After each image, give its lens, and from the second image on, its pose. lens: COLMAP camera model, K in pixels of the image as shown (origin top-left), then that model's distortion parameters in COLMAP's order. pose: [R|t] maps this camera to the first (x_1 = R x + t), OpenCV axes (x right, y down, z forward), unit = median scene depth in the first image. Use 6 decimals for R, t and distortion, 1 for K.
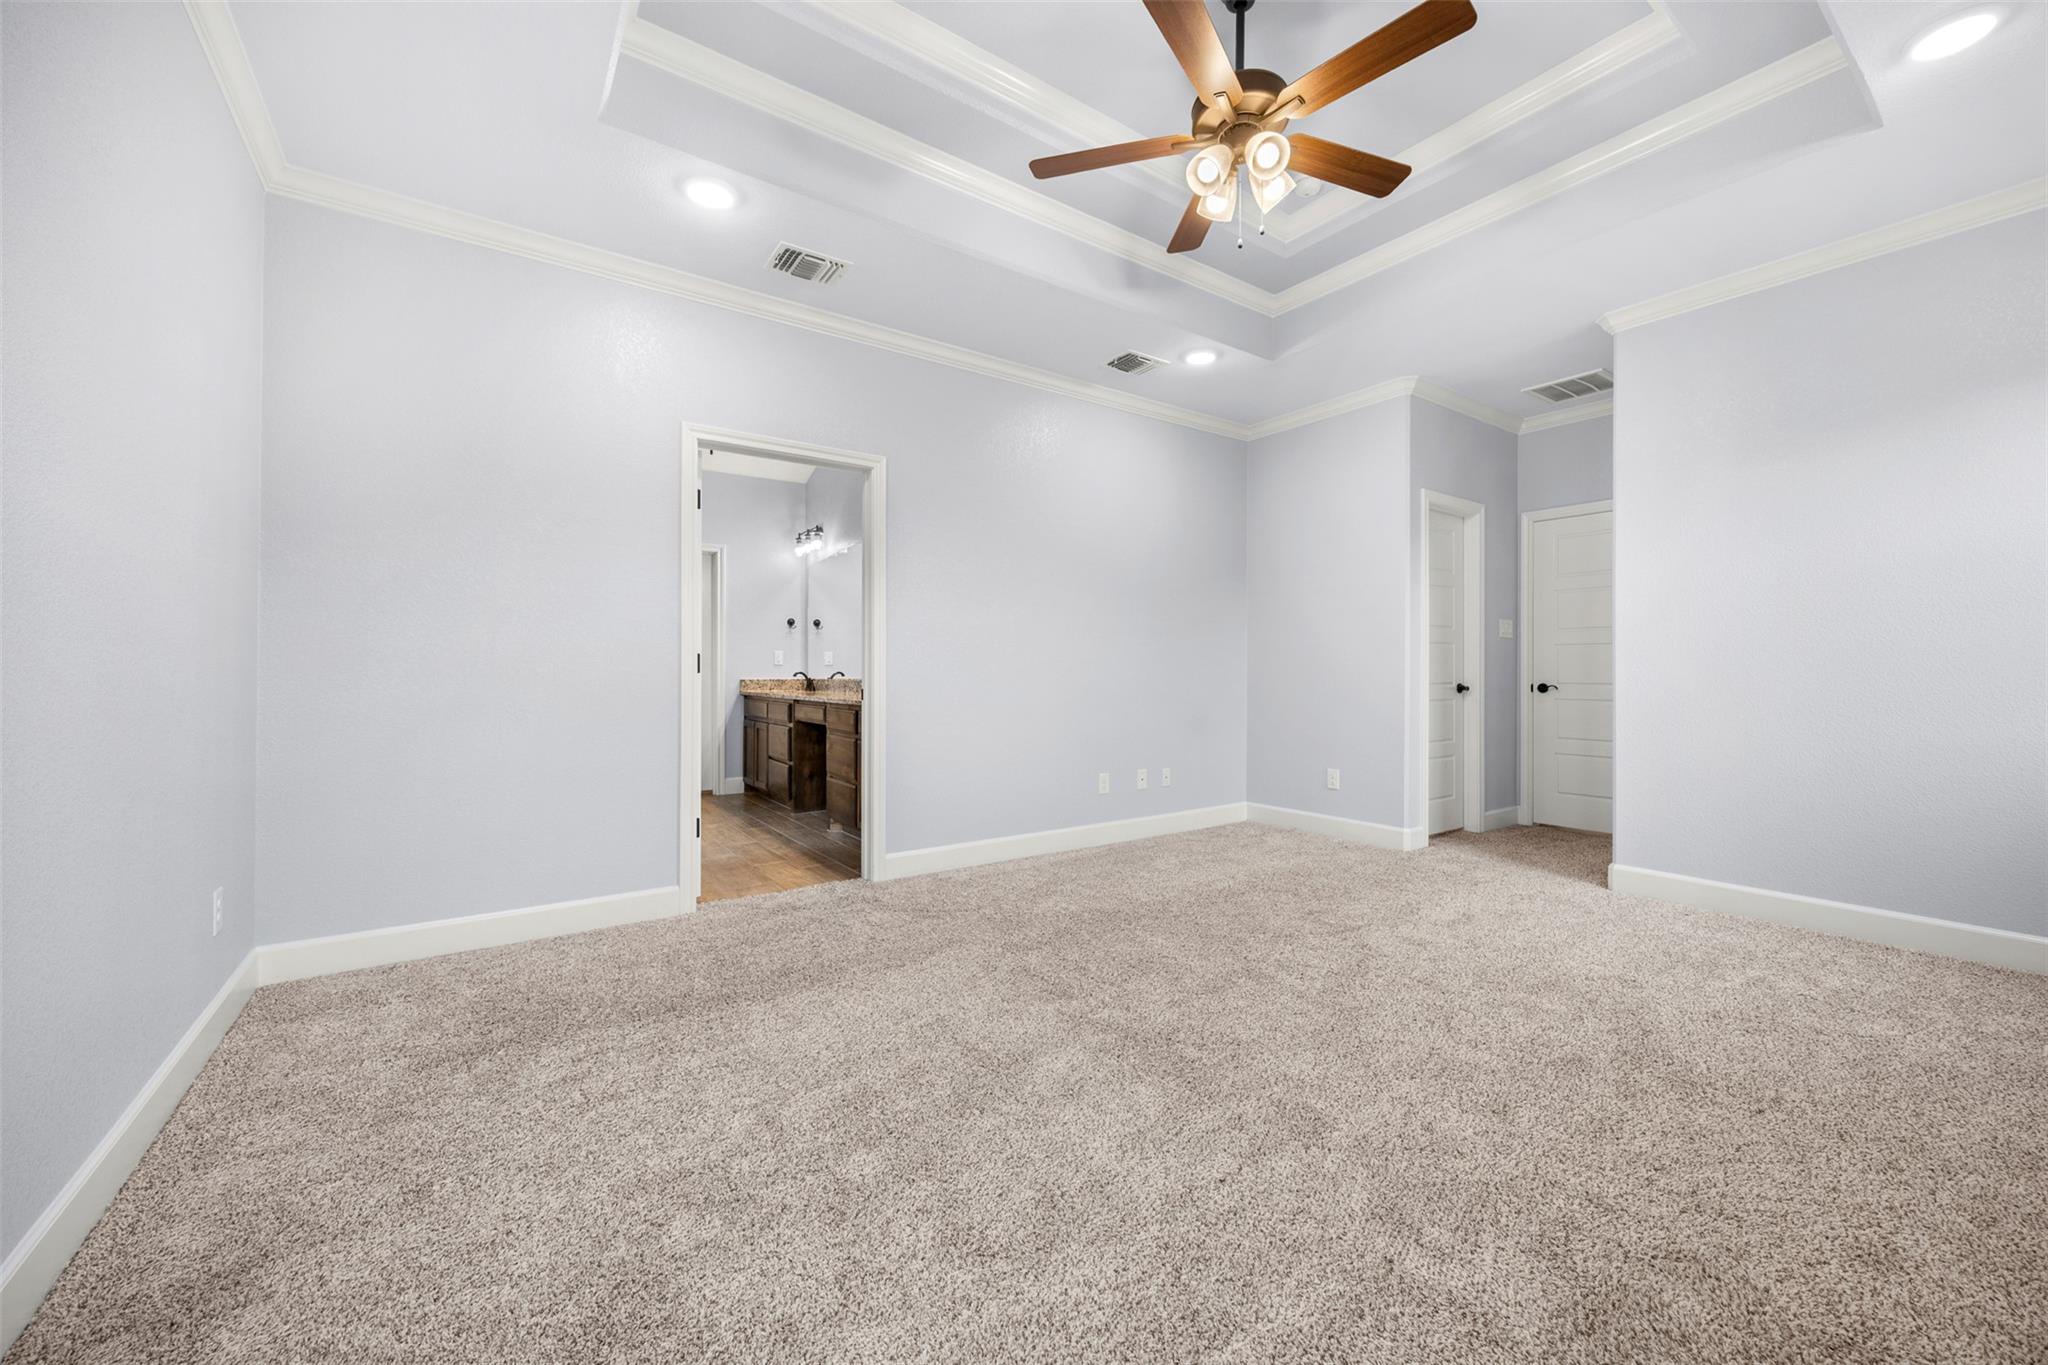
lens RADIAL K [[779.1, 0, 1029.1], [0, 779.1, 677.2], [0, 0, 1]] dist [-0.003131, 0.000258]
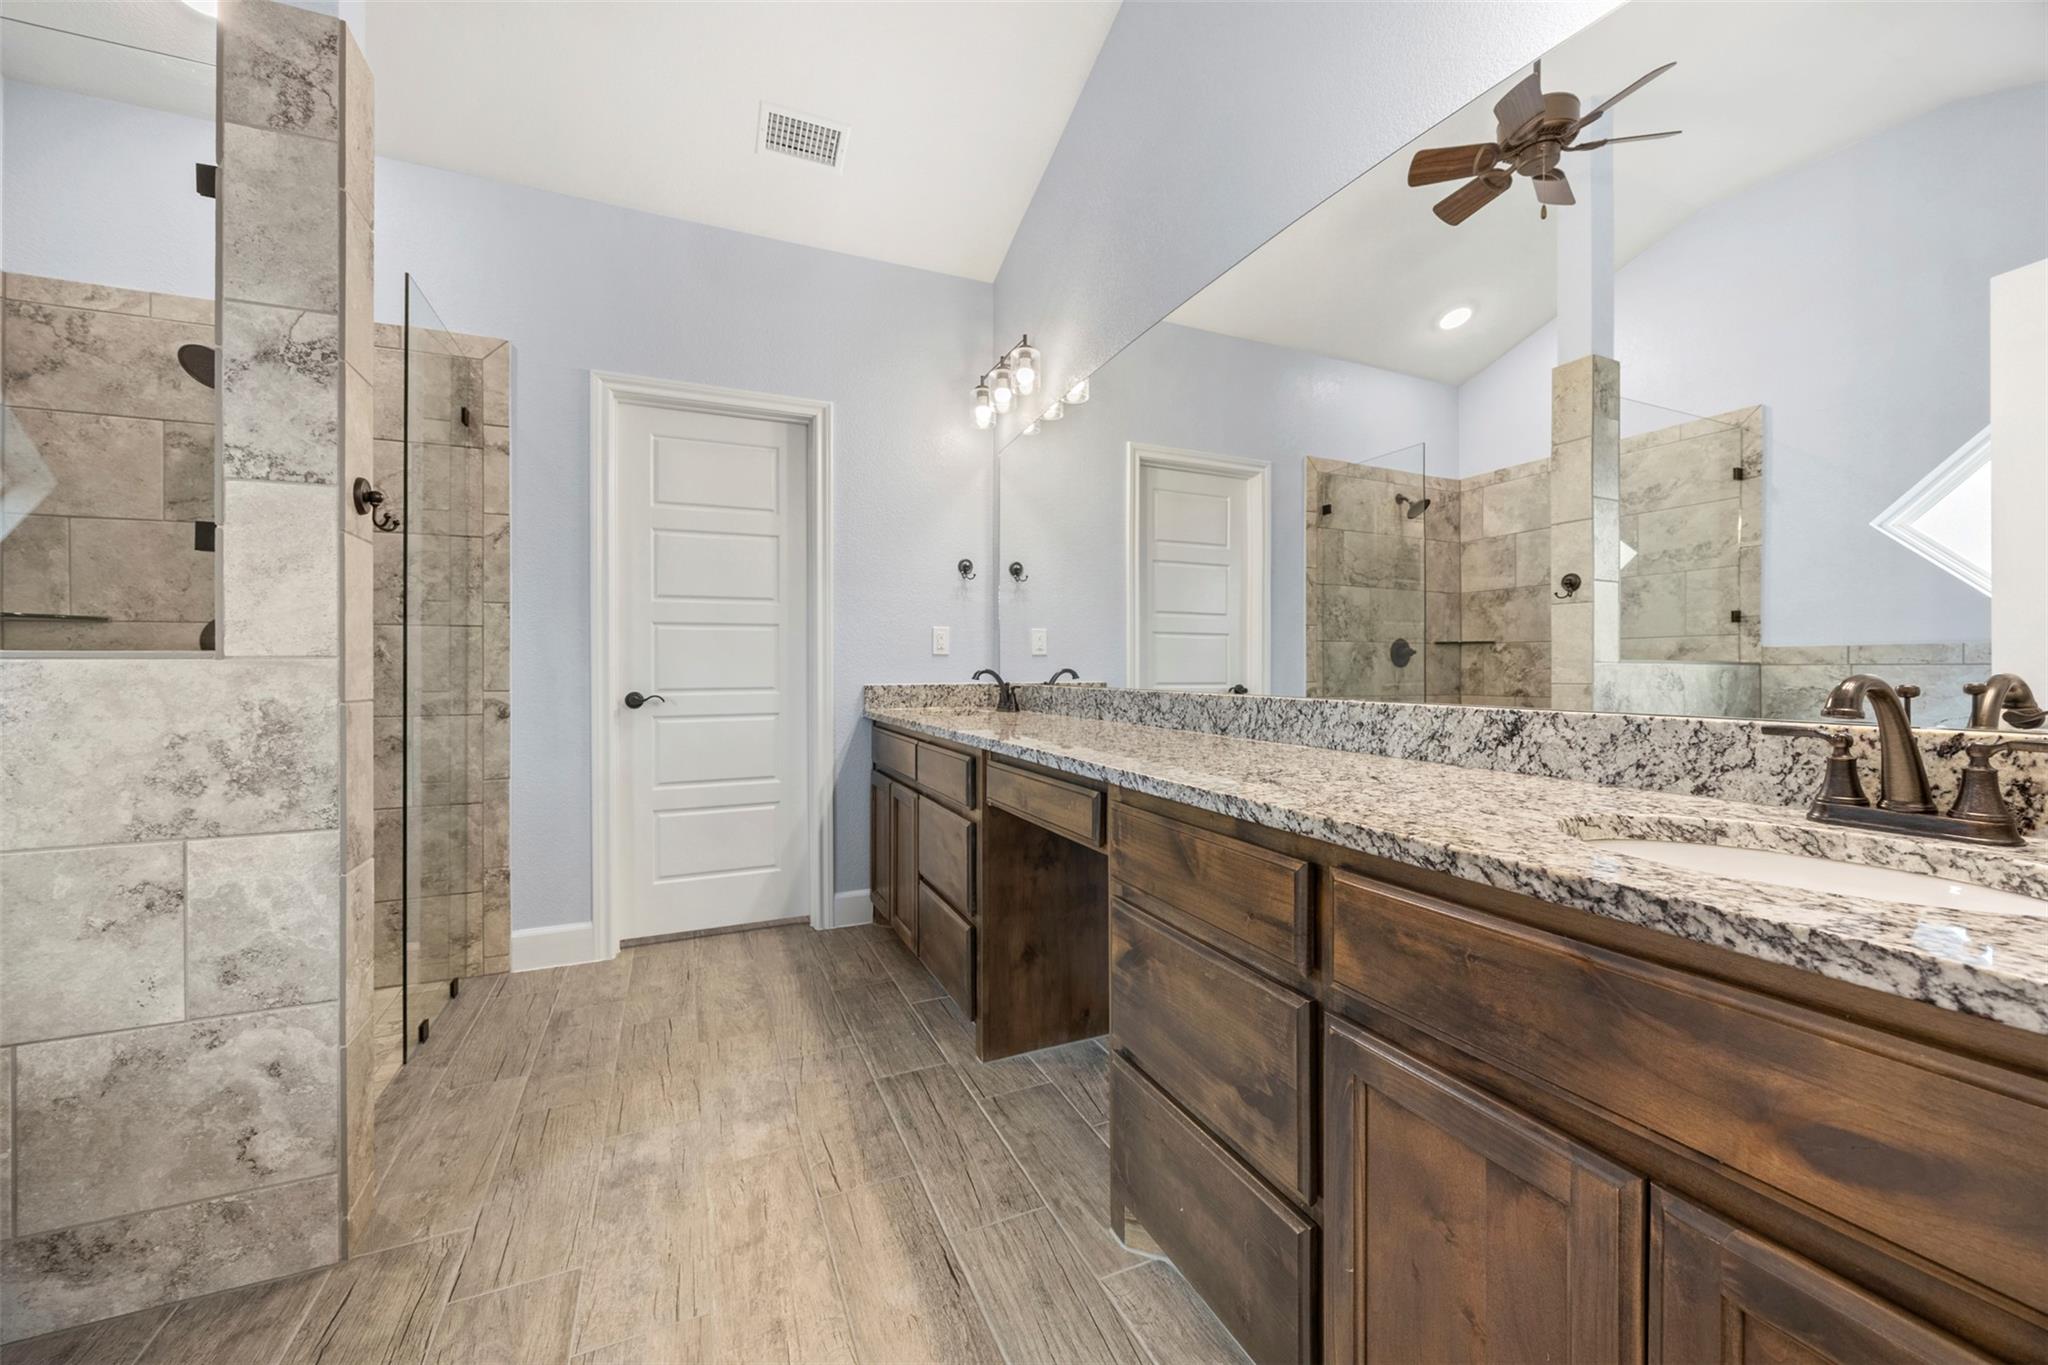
lens RADIAL K [[779.1, 0, 1029.1], [0, 779.1, 677.2], [0, 0, 1]] dist [-0.003131, 0.000258]
pose [[0.980620, -0.001774, -0.195912, -0.183150], [0.003119, 0.999974, 0.006559, -0.004993], [0.195895, -0.007043, 0.980599, 0.566004]]
